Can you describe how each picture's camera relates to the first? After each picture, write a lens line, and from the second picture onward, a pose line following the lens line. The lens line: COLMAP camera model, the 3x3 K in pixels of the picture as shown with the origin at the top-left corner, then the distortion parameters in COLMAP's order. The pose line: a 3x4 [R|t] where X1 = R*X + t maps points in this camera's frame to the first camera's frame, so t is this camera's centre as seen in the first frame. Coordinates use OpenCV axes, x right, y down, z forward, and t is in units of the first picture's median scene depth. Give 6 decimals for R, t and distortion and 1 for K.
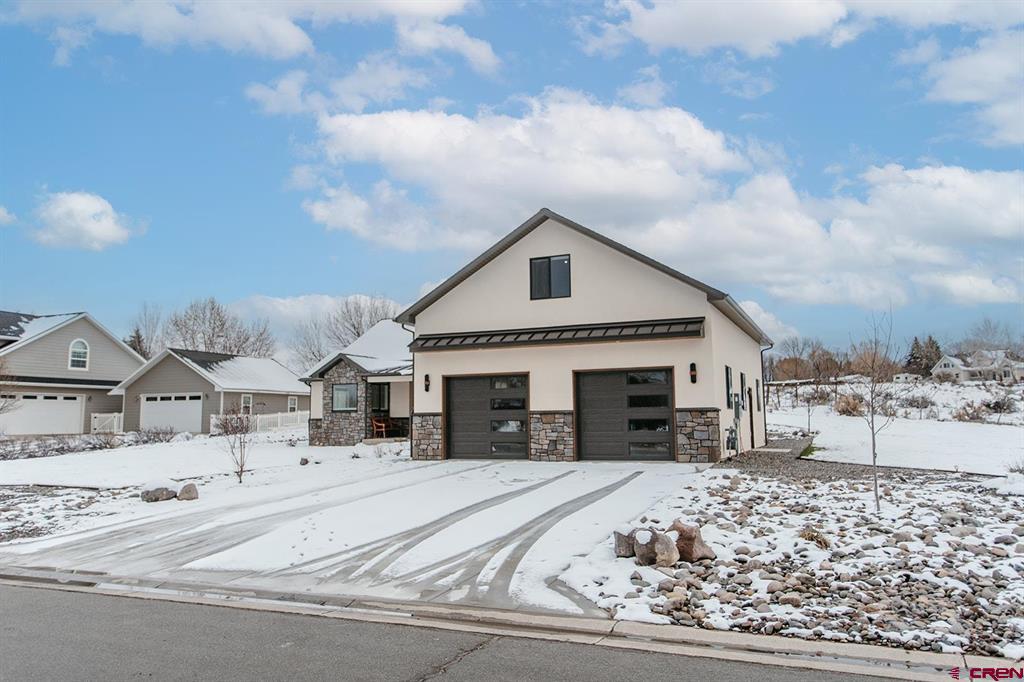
lens RADIAL K [[791.9, 0, 512.0], [0, 791.9, 341.0], [0, 0, 1]] dist [0.000570, 0.000069]
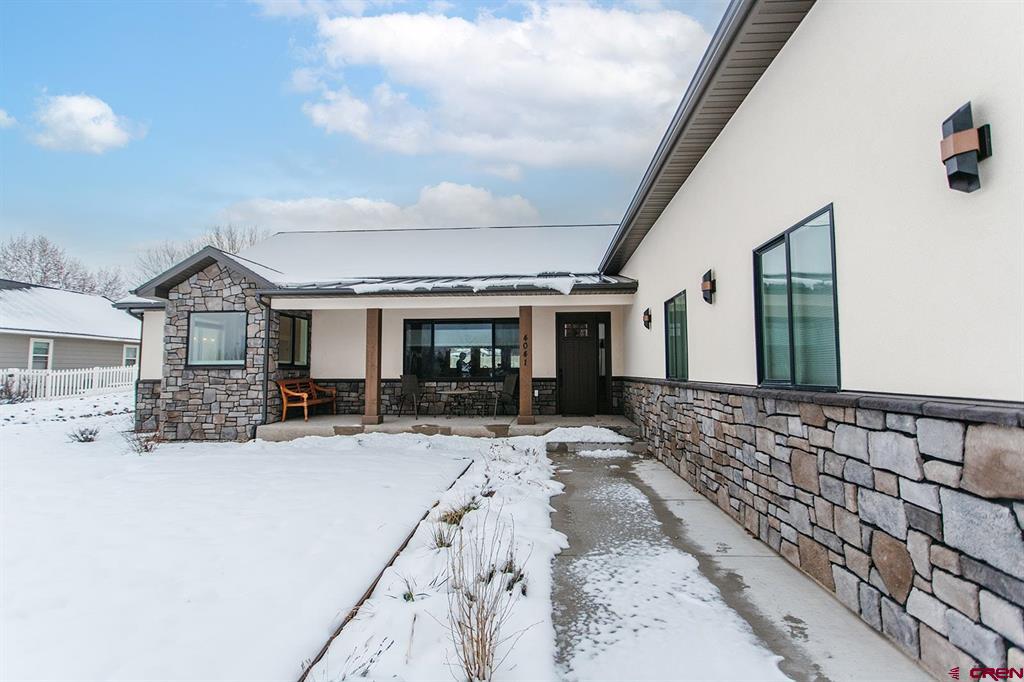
lens RADIAL K [[481.8, 0, 517.4], [0, 481.8, 336.5], [0, 0, 1]] dist [0.001659, 0.000352]
pose [[0.935121, 0.030881, 0.352981, -0.142265], [-0.040371, 0.998993, 0.019555, 0.056306], [-0.352021, -0.032537, 0.935426, 0.653865]]
